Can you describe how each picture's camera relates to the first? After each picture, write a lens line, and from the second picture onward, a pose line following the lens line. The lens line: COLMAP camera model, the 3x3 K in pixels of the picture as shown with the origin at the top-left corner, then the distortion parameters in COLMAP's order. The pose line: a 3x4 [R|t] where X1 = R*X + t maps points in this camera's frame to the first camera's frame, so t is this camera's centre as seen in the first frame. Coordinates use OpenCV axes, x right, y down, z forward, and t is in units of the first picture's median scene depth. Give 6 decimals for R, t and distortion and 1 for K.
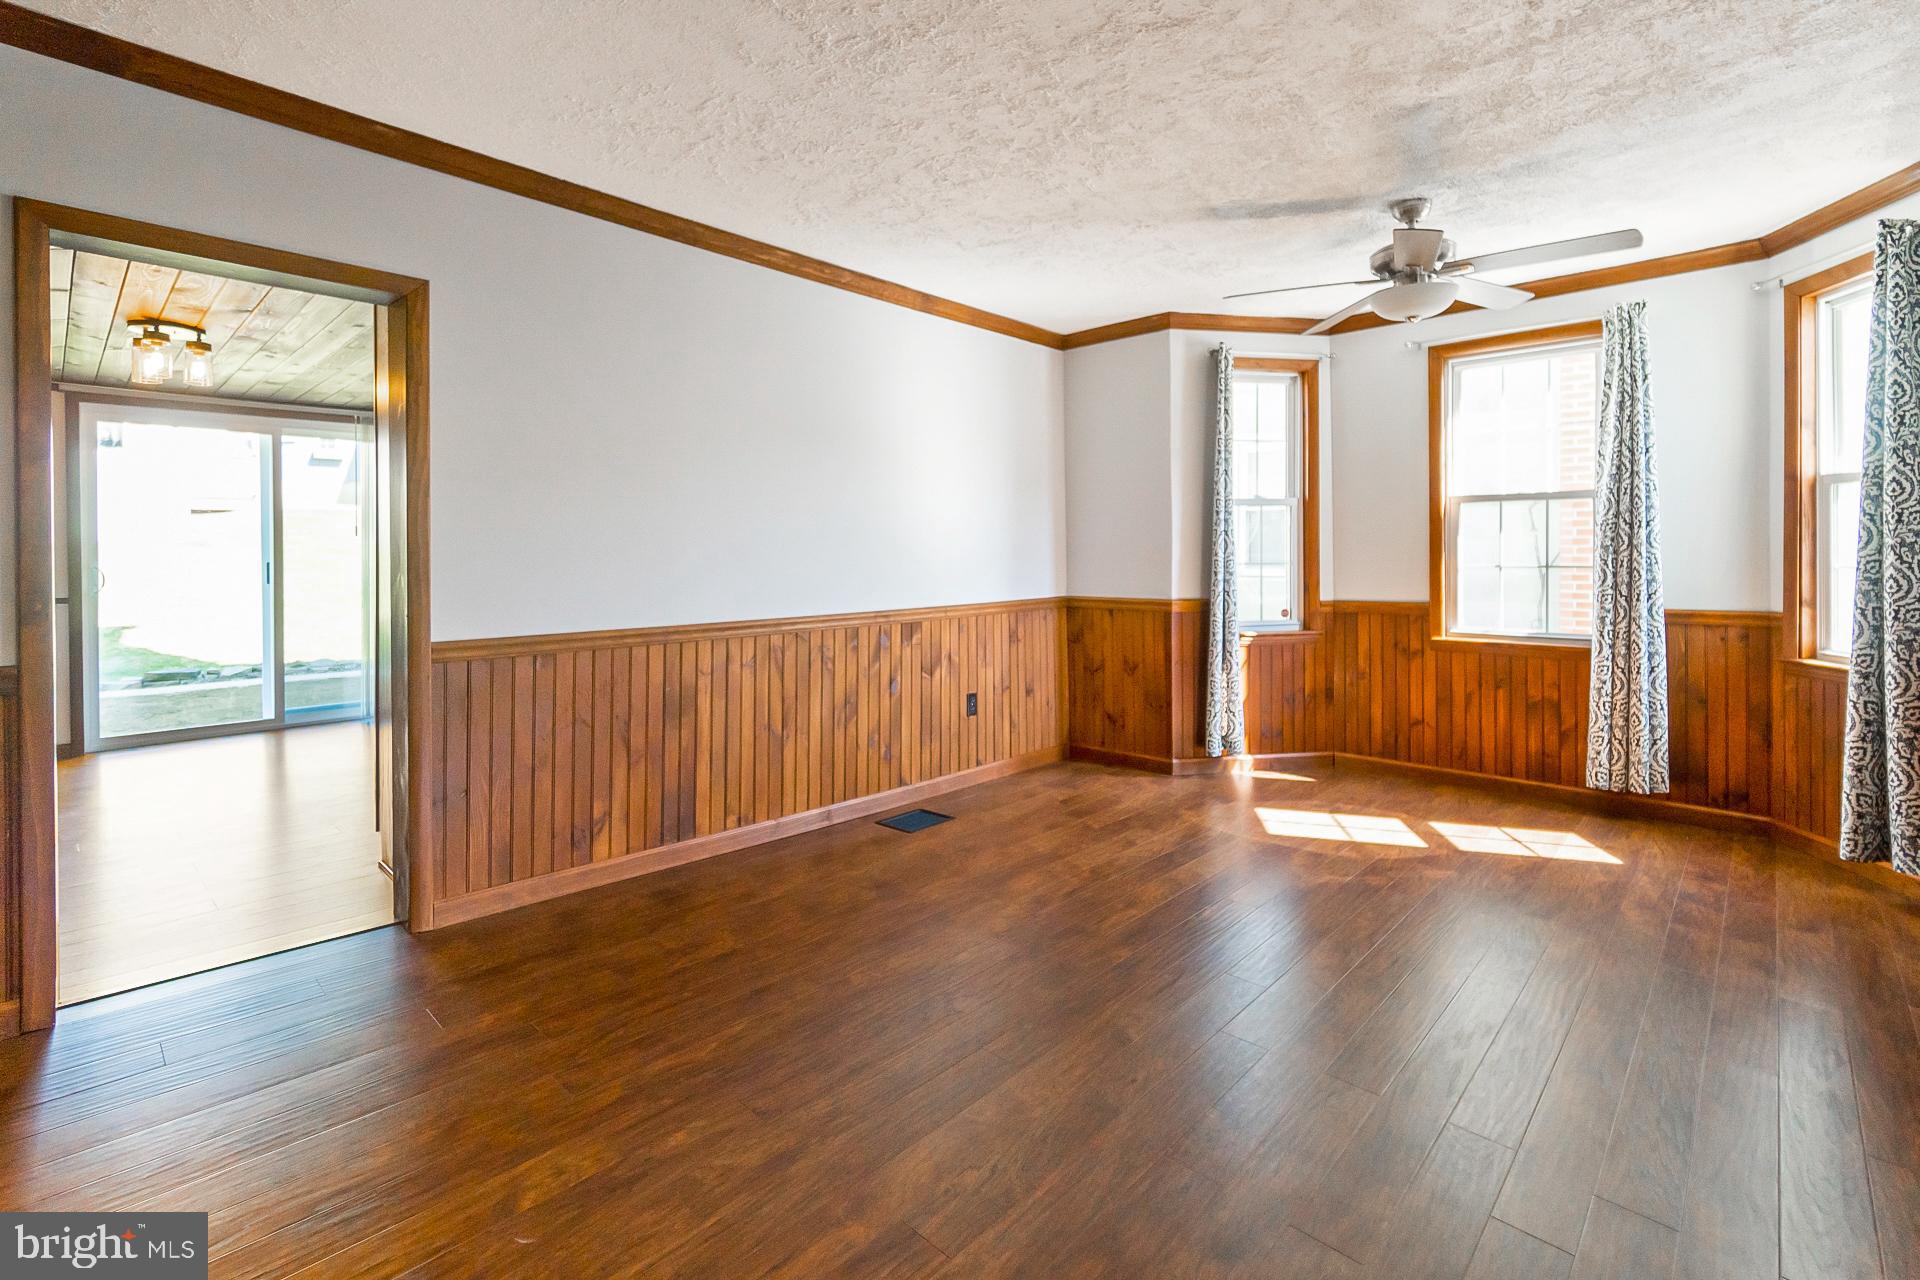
lens RADIAL K [[875.5, 0, 967.2], [0, 875.5, 555.9], [0, 0, 1]] dist [-0.000367, 0.000300]
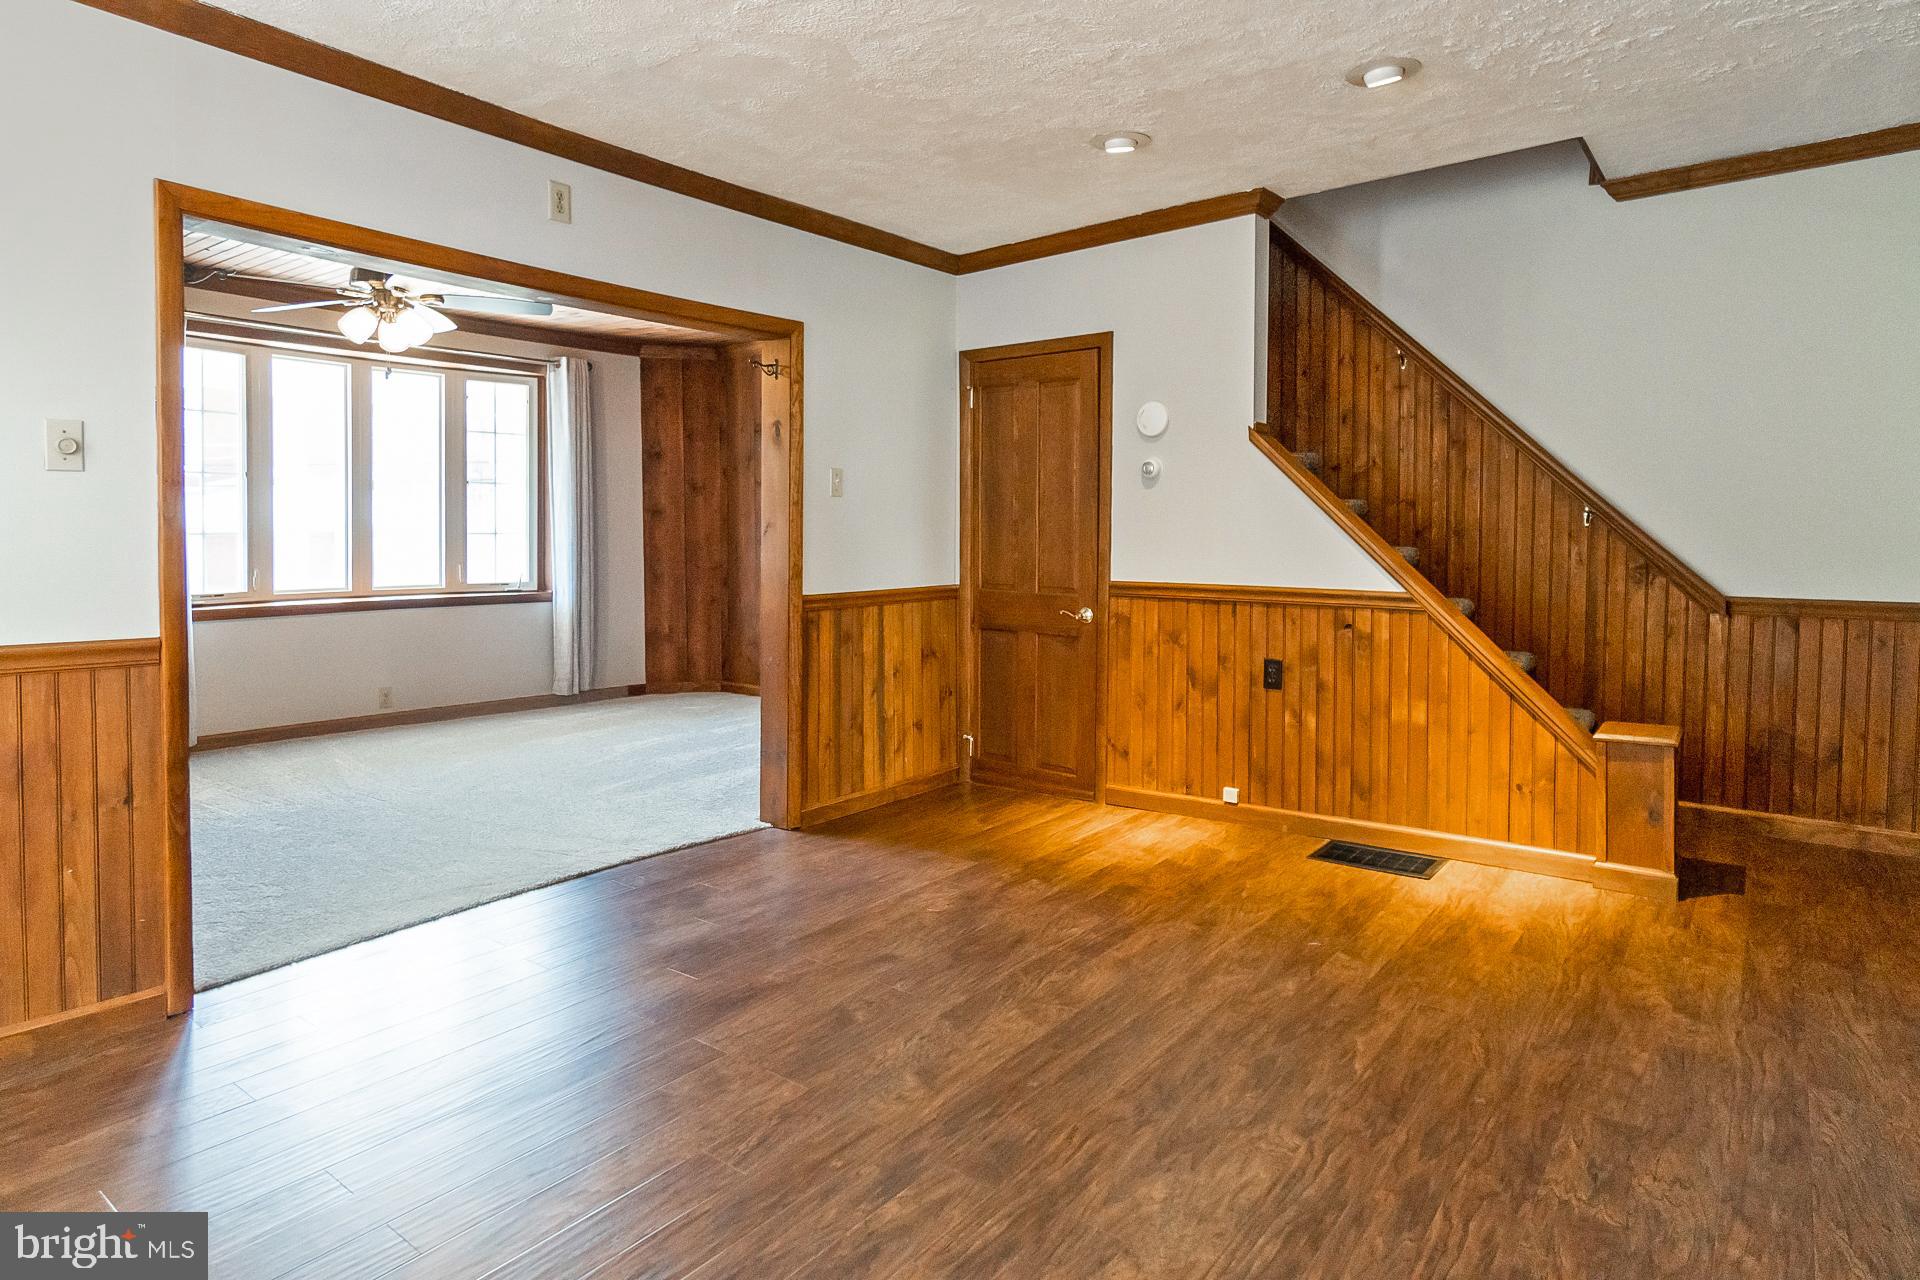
lens RADIAL K [[1081.1, 0, 949.4], [0, 1081.1, 554.1], [0, 0, 1]] dist [0.000079, 0.000032]
pose [[-0.996494, 0.004255, -0.083557, 0.117059], [0.001716, 0.999535, 0.030430, -0.003602], [0.083647, 0.030180, -0.996038, 1.003520]]
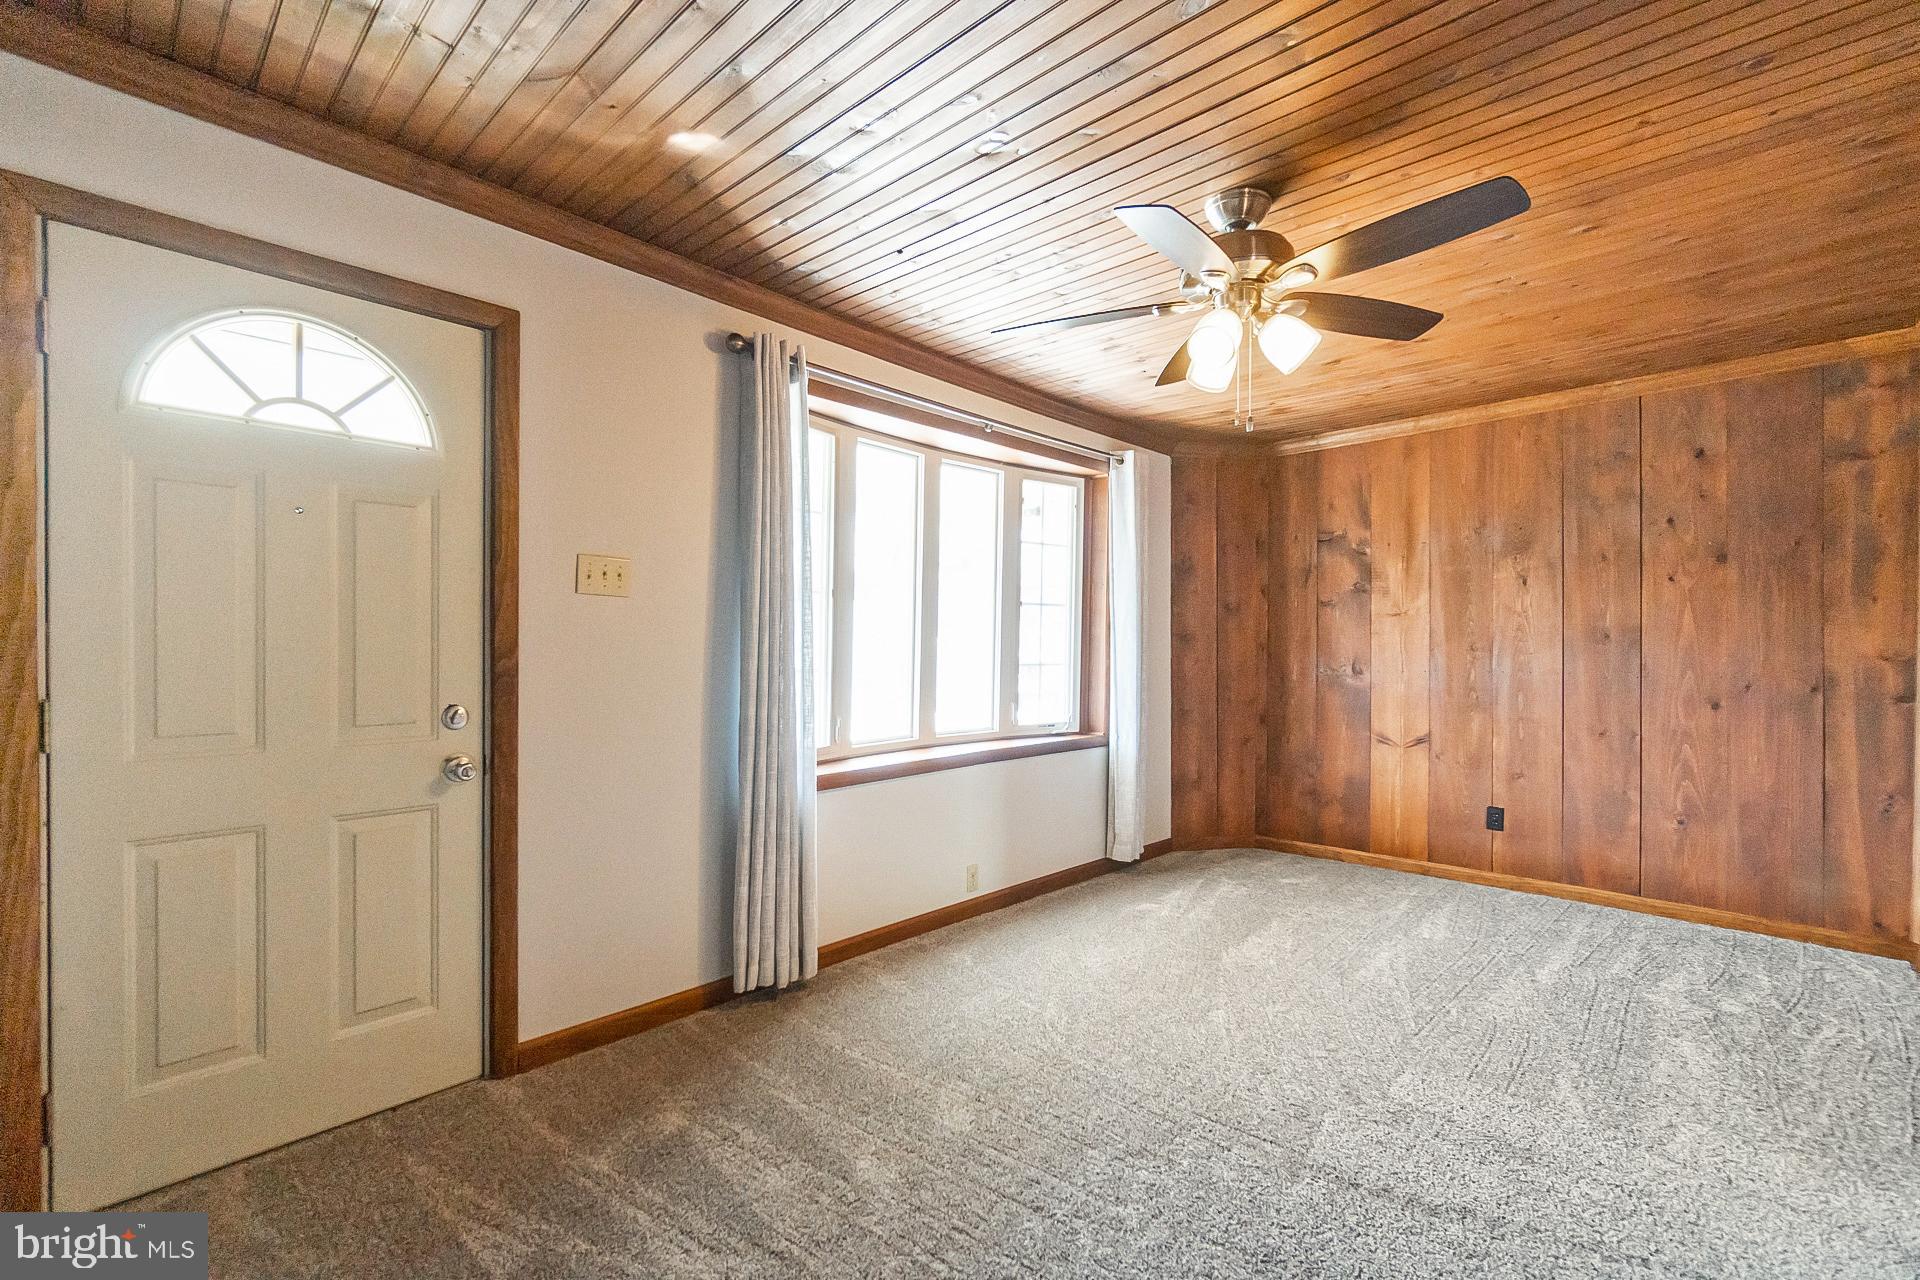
lens RADIAL K [[847.7, 0, 955.5], [0, 847.7, 652.3], [0, 0, 1]] dist [-0.004196, -0.000114]
pose [[-0.999983, 0.004525, 0.003644, 0.747852], [0.004584, 0.999858, 0.016231, -0.018969], [-0.003570, 0.016247, -0.999862, 0.402659]]
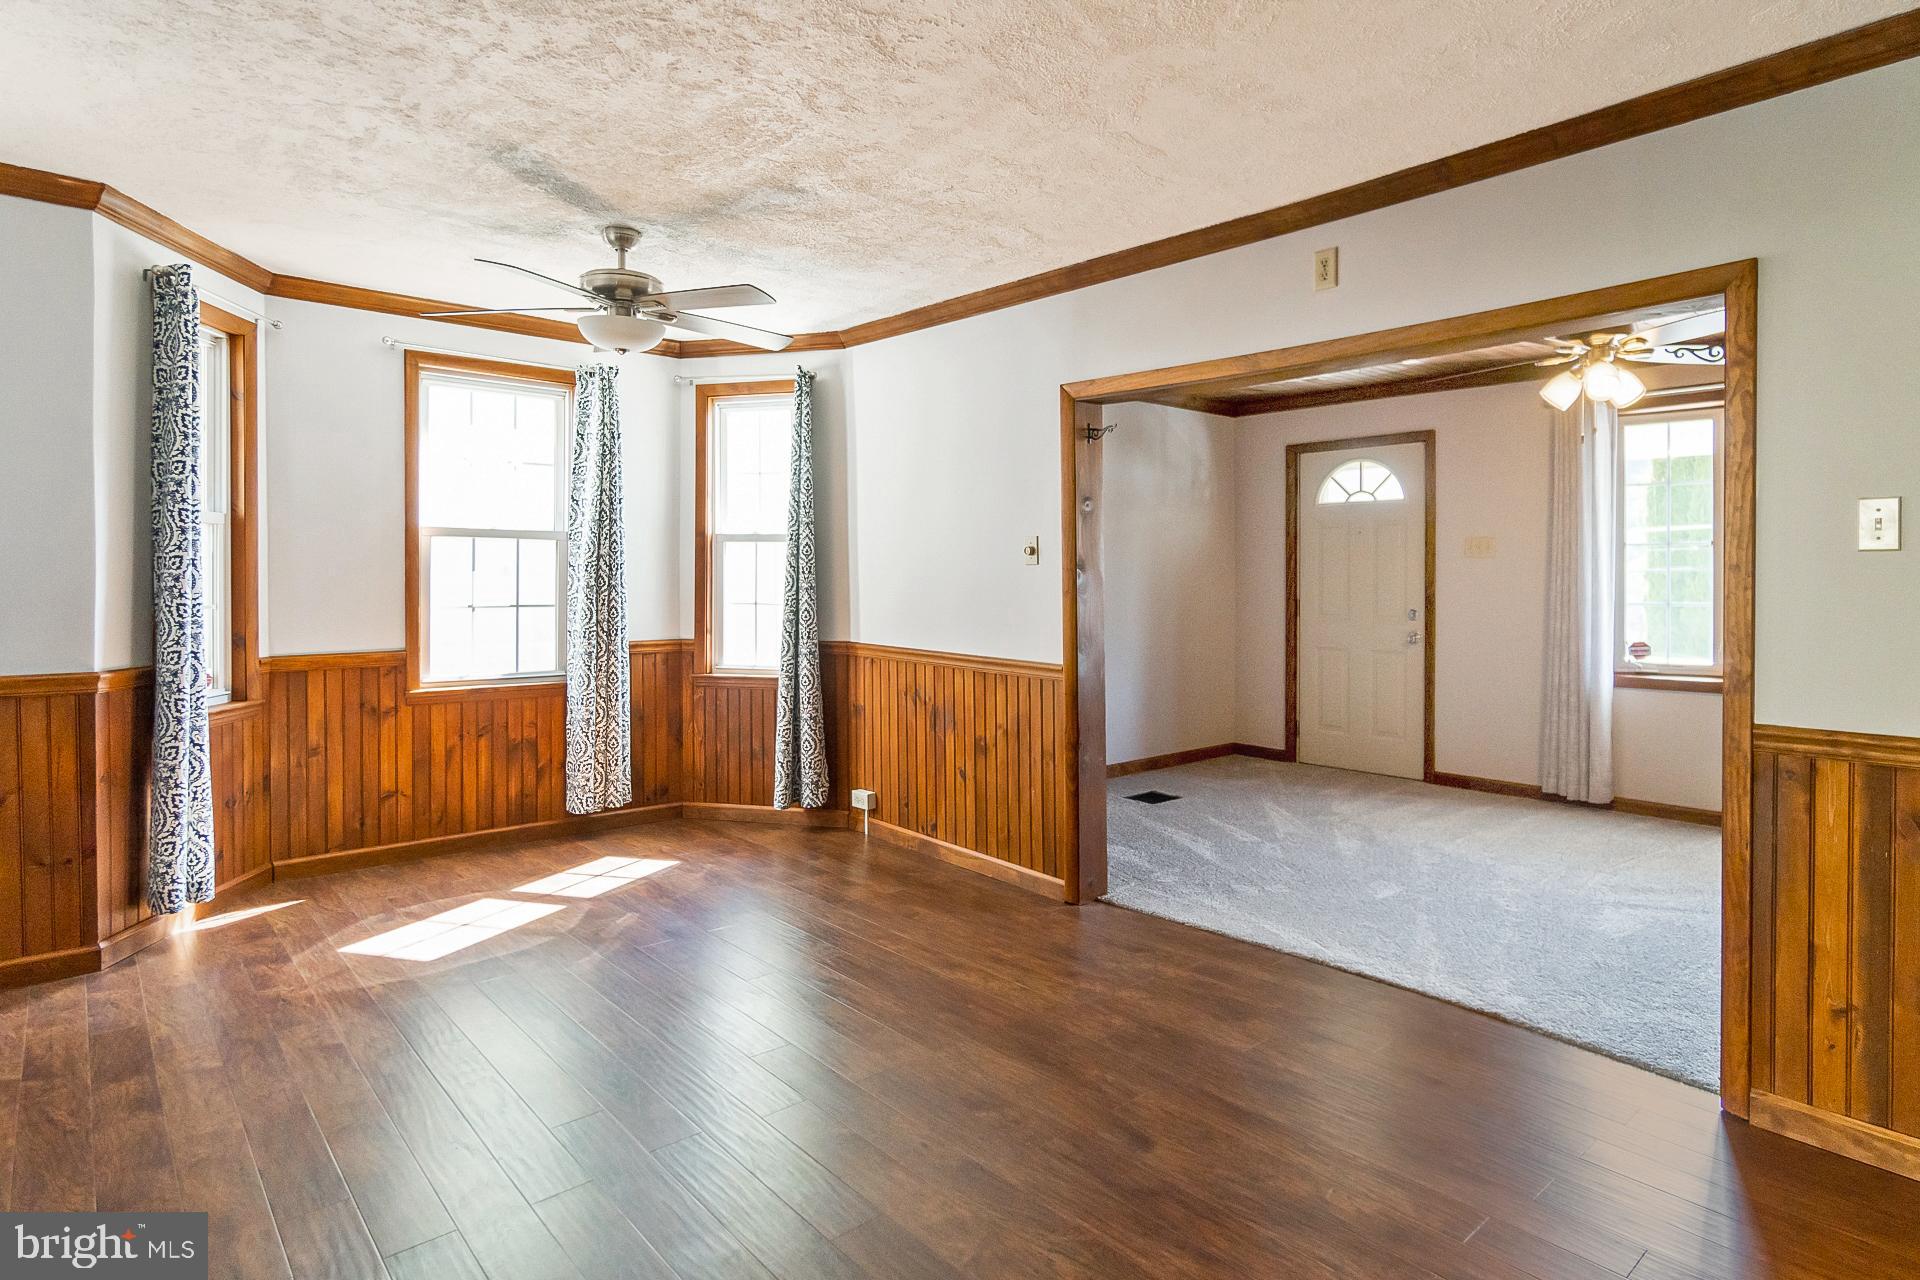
lens RADIAL K [[1009.2, 0, 960.4], [0, 1009.2, 589.0], [0, 0, 1]] dist [-0.005562, -0.000878]
pose [[0.093691, -0.000370, 0.995601, -0.407343], [-0.001840, 0.999998, 0.000544, -0.008016], [-0.995600, -0.001882, 0.093691, 0.382683]]
